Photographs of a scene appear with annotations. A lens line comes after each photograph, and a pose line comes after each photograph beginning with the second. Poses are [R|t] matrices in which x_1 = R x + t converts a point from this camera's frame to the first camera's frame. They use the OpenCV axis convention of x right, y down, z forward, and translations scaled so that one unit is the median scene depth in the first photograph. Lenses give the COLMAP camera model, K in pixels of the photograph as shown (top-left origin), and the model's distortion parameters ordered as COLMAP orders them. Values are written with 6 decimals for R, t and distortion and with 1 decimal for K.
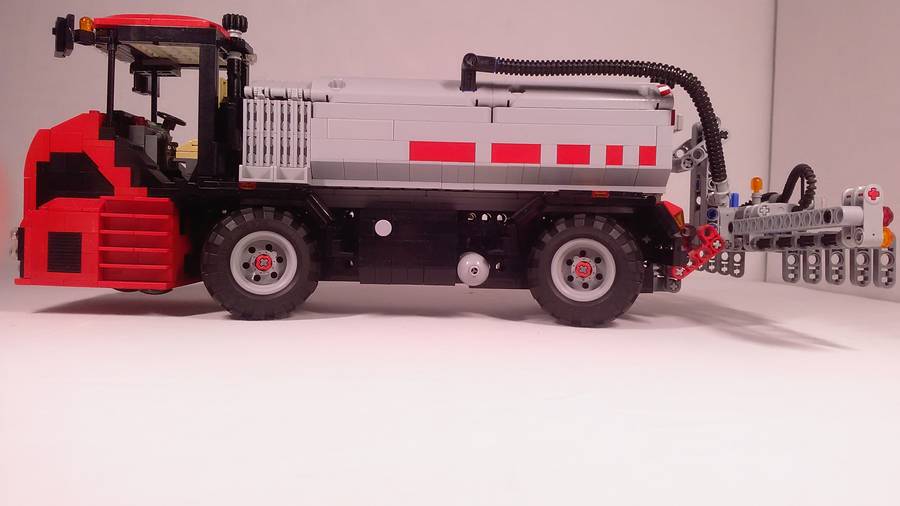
lens RADIAL K [[730.4, 0, 450.0], [0, 730.4, 253.0], [0, 0, 1]] dist [0.104379, -0.244908]
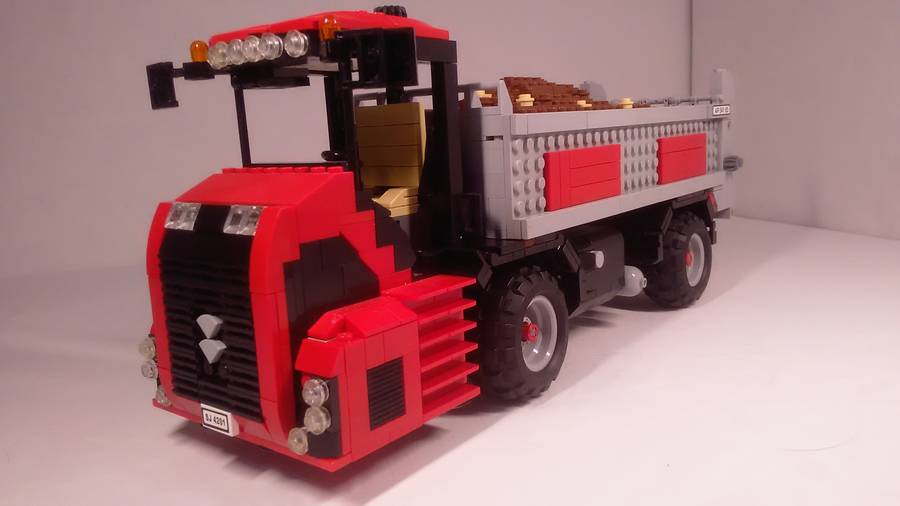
lens RADIAL K [[730.4, 0, 450.0], [0, 730.4, 253.0], [0, 0, 1]] dist [0.104379, -0.244908]
pose [[0.631739, -0.189793, 0.751588, -0.925917], [0.099835, 0.981410, 0.163913, -0.217661], [-0.768726, -0.028516, 0.638943, 0.527488]]
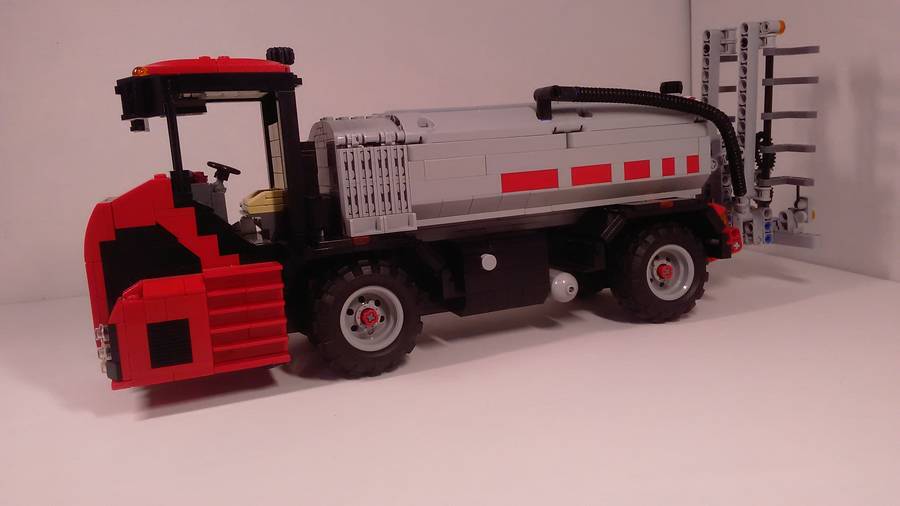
lens RADIAL K [[720.4, 0, 450.0], [0, 720.4, 253.0], [0, 0, 1]] dist [0.135567, -0.301155]
pose [[0.931695, -0.141006, 0.334755, -0.473746], [0.106853, 0.987196, 0.118433, -0.170357], [-0.347169, -0.074574, 0.934833, 0.071666]]
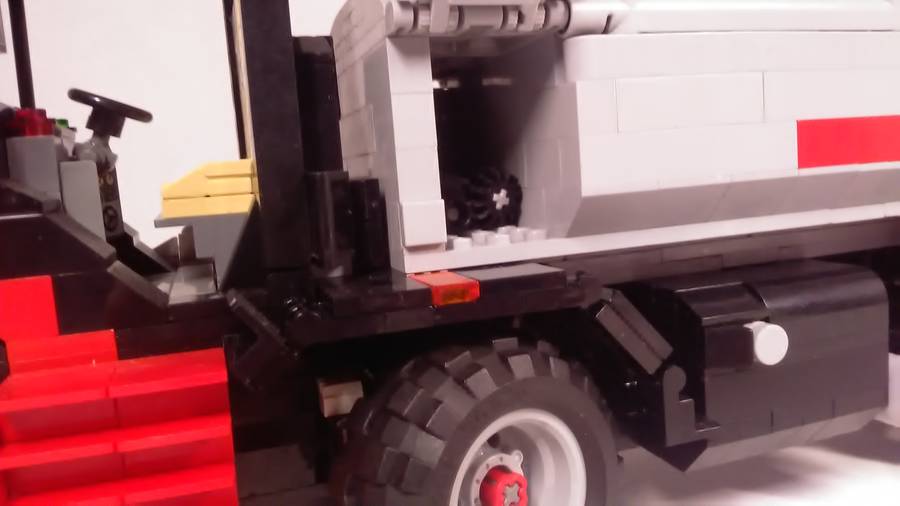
lens RADIAL K [[730.4, 0, 450.0], [0, 730.4, 253.0], [0, 0, 1]] dist [0.104379, -0.244908]
pose [[0.951279, -0.128504, 0.280277, -0.360977], [0.106379, 0.989982, 0.092838, -0.138174], [-0.289400, -0.058499, 0.955419, 0.657524]]
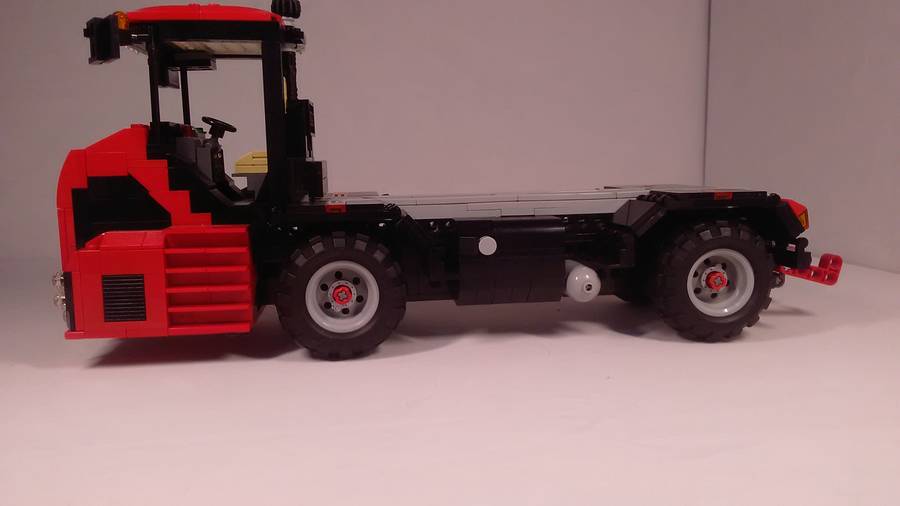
lens RADIAL K [[720.4, 0, 450.0], [0, 720.4, 253.0], [0, 0, 1]] dist [0.135567, -0.301155]
pose [[0.993178, -0.057805, 0.101276, -0.224737], [0.047353, 0.993582, 0.102729, -0.117966], [-0.106564, -0.097232, 0.989540, 0.126200]]
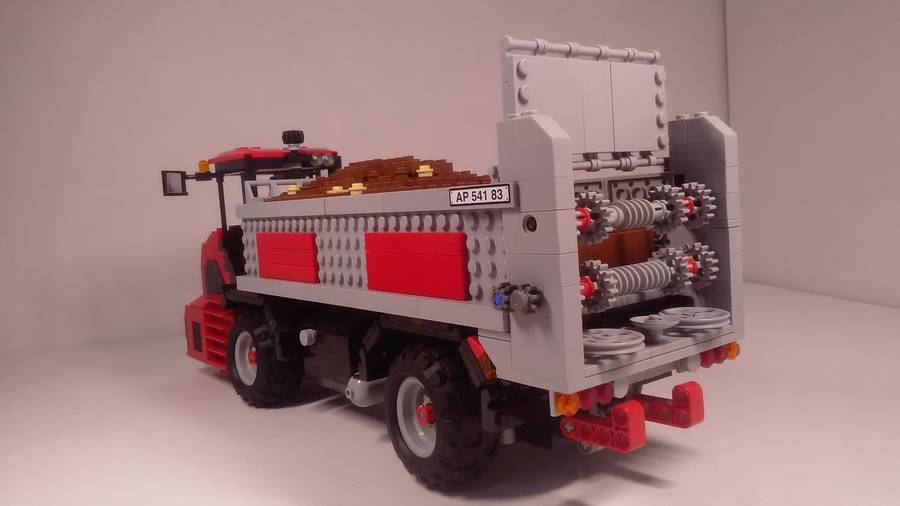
lens RADIAL K [[720.4, 0, 450.0], [0, 720.4, 253.0], [0, 0, 1]] dist [0.135567, -0.301155]
pose [[0.596842, -0.002894, -0.802354, 0.836716], [0.056404, 0.997671, 0.038358, -0.178975], [0.800374, -0.068149, 0.595615, 0.554510]]
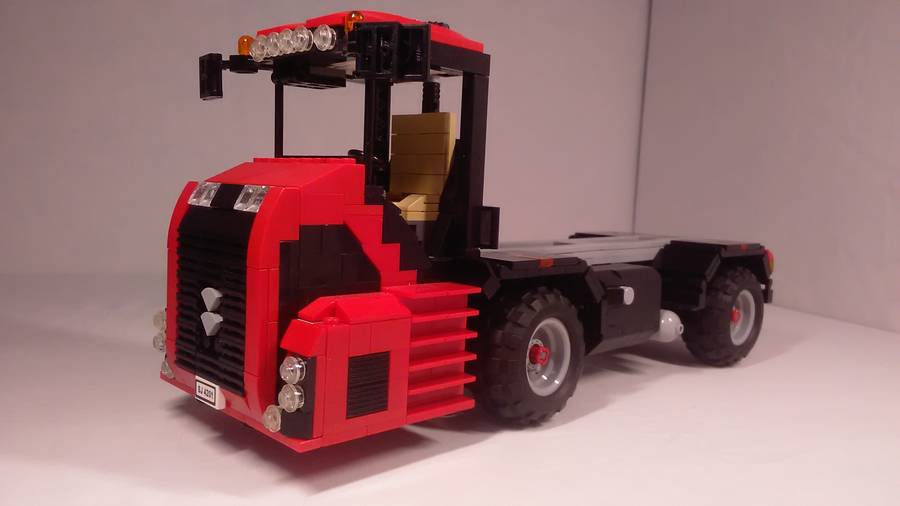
lens RADIAL K [[730.4, 0, 450.0], [0, 730.4, 253.0], [0, 0, 1]] dist [0.104379, -0.244908]
pose [[0.730768, -0.062132, 0.679793, -0.878342], [0.005750, 0.996374, 0.084885, -0.166881], [-0.682602, -0.058122, 0.728475, 0.469824]]
